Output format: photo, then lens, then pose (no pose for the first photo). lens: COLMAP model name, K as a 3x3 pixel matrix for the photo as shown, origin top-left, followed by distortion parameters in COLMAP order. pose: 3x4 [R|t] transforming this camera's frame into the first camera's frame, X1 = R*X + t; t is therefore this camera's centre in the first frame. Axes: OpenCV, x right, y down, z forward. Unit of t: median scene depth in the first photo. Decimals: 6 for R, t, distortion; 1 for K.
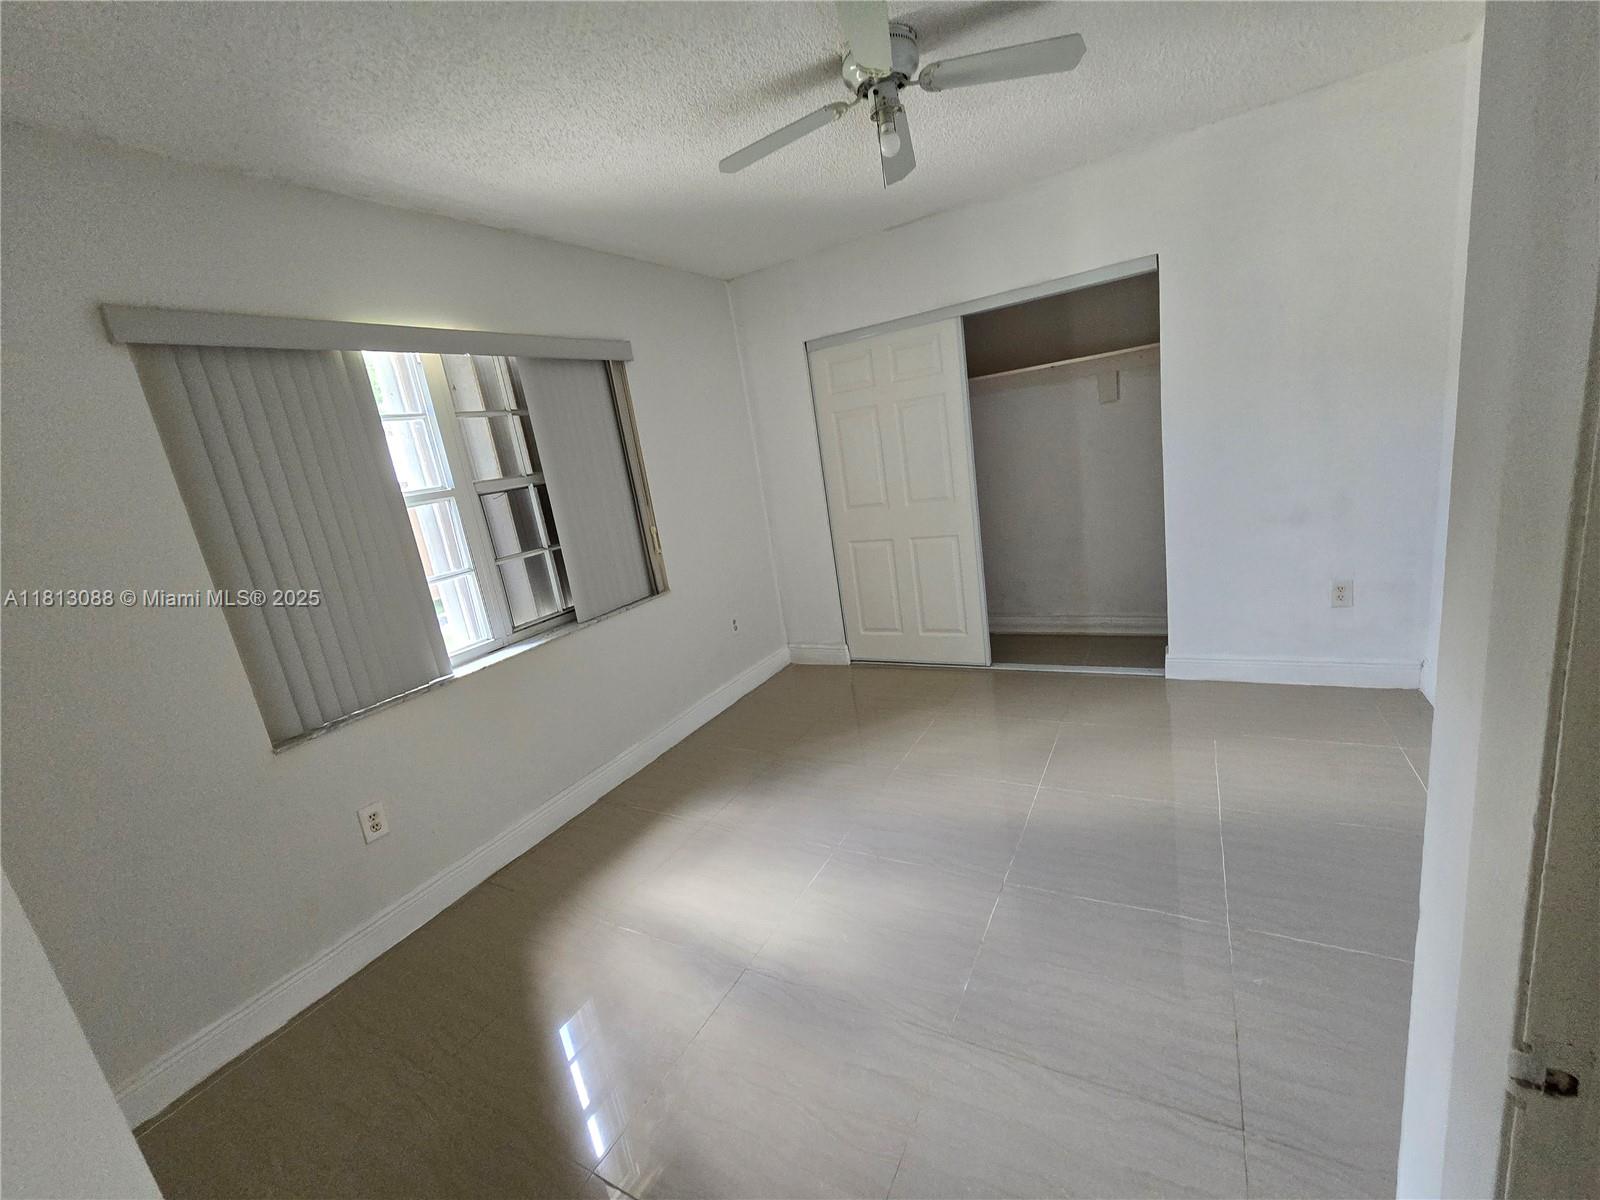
lens RADIAL K [[662.9, 0, 800.0], [0, 662.9, 600.0], [0, 0, 1]] dist [-0.002300, -0.000083]
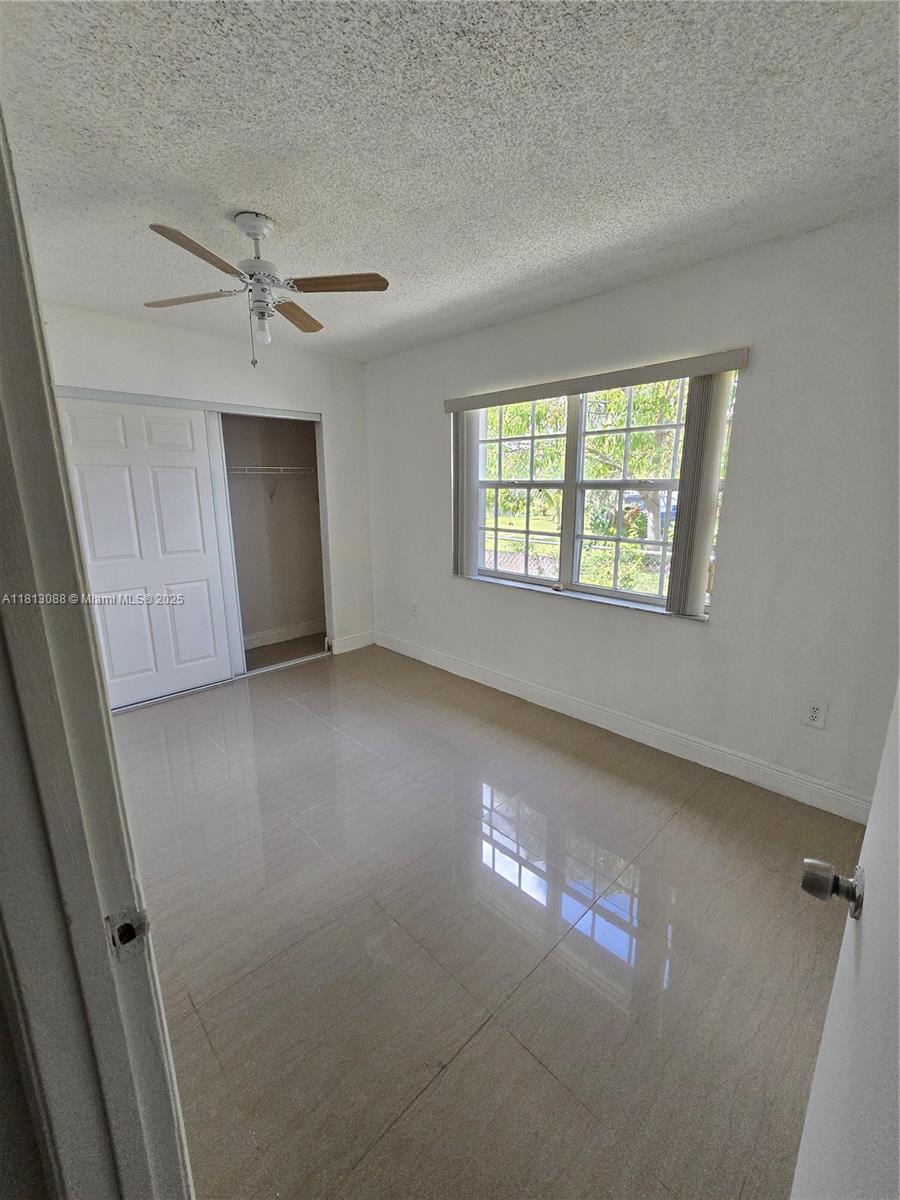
lens RADIAL K [[497.1, 0, 450.0], [0, 497.1, 600.0], [0, 0, 1]] dist [-0.002300, -0.000083]
pose [[0.254450, -0.065815, 0.964844, -0.590487], [0.184912, 0.982586, 0.018260, 0.009843], [-0.949243, 0.173765, 0.262188, 0.337938]]
